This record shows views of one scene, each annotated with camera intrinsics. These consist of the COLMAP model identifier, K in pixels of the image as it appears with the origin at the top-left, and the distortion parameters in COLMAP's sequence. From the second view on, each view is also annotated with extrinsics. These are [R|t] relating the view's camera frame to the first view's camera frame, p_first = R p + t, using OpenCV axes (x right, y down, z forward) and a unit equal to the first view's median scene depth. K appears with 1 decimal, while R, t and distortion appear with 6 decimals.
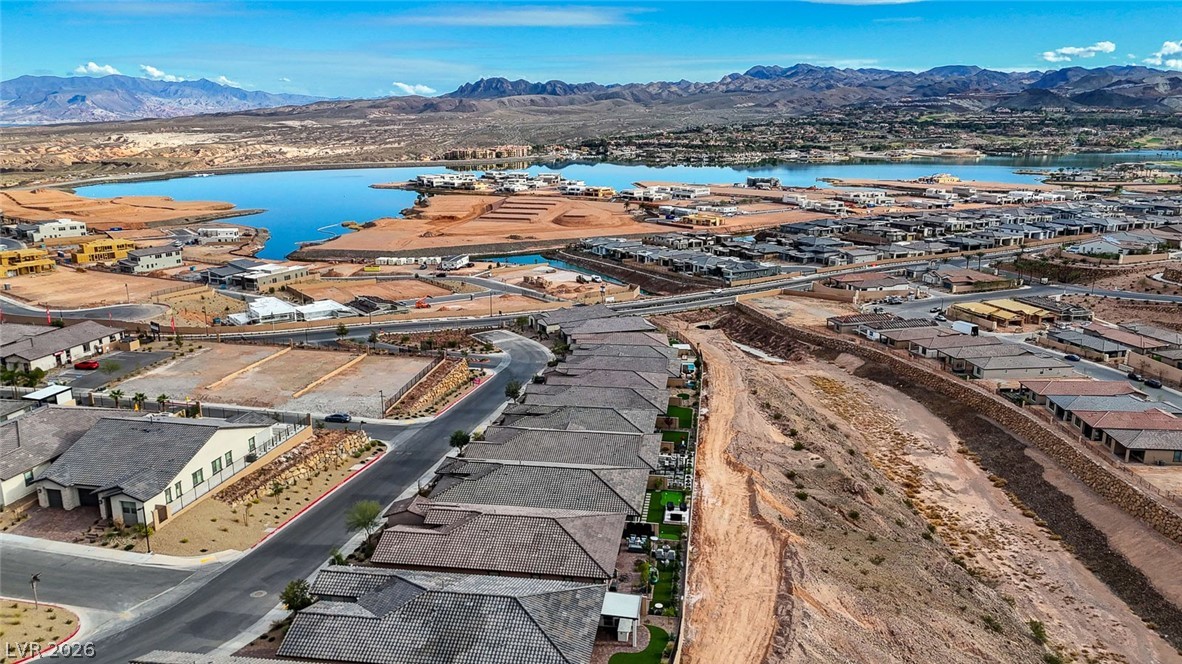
lens RADIAL K [[853.4, 0, 588.8], [0, 853.4, 335.9], [0, 0, 1]] dist [0.094999, -0.111518]
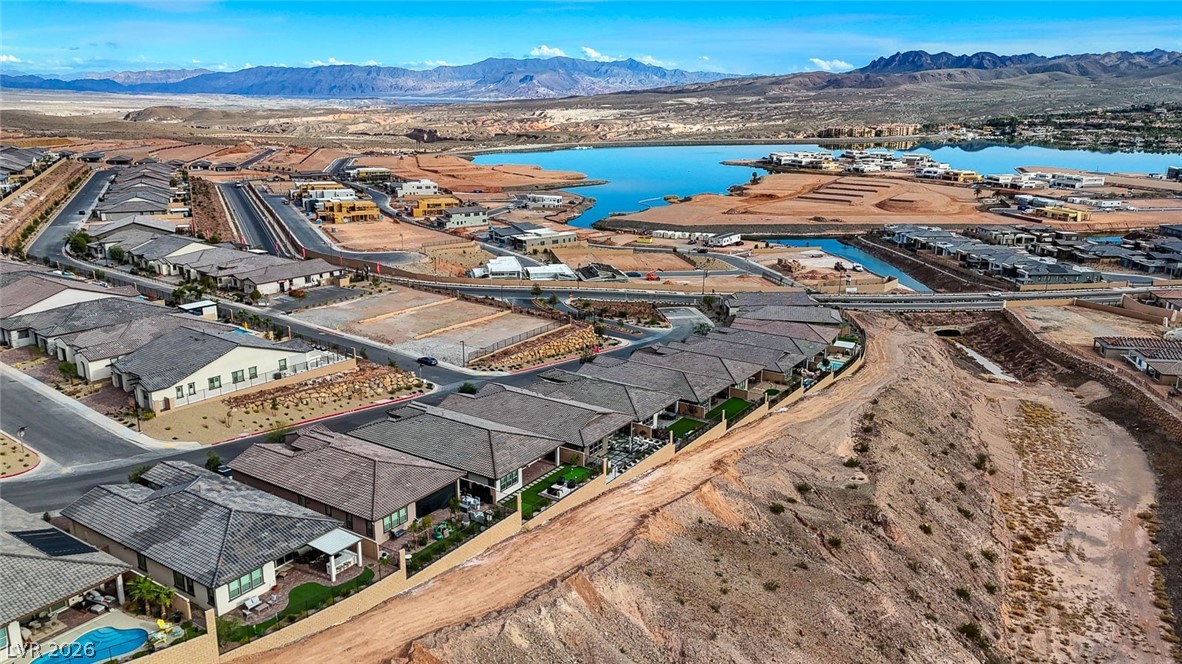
lens RADIAL K [[867.4, 0, 591.0], [0, 867.4, 332.0], [0, 0, 1]] dist [0.075357, -0.066186]
pose [[0.902848, 0.120148, -0.412832, 0.104120], [-0.113204, 0.992711, 0.041340, -0.003334], [0.414790, 0.009411, 0.909868, 0.020666]]
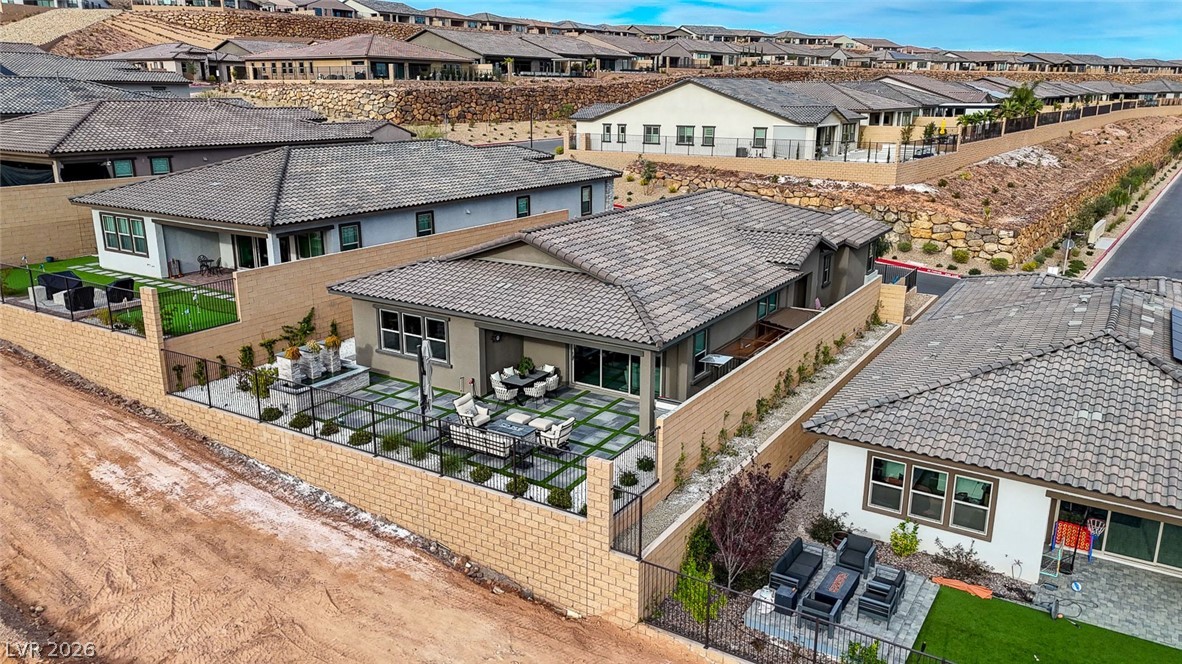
lens RADIAL K [[858.6, 0, 591.0], [0, 858.6, 332.0], [0, 0, 1]] dist [0.091849, -0.096210]
pose [[-0.406510, 0.244579, -0.880302, 0.062890], [-0.227227, 0.906166, 0.356695, 0.011684], [0.884939, 0.345028, -0.312790, 0.252596]]
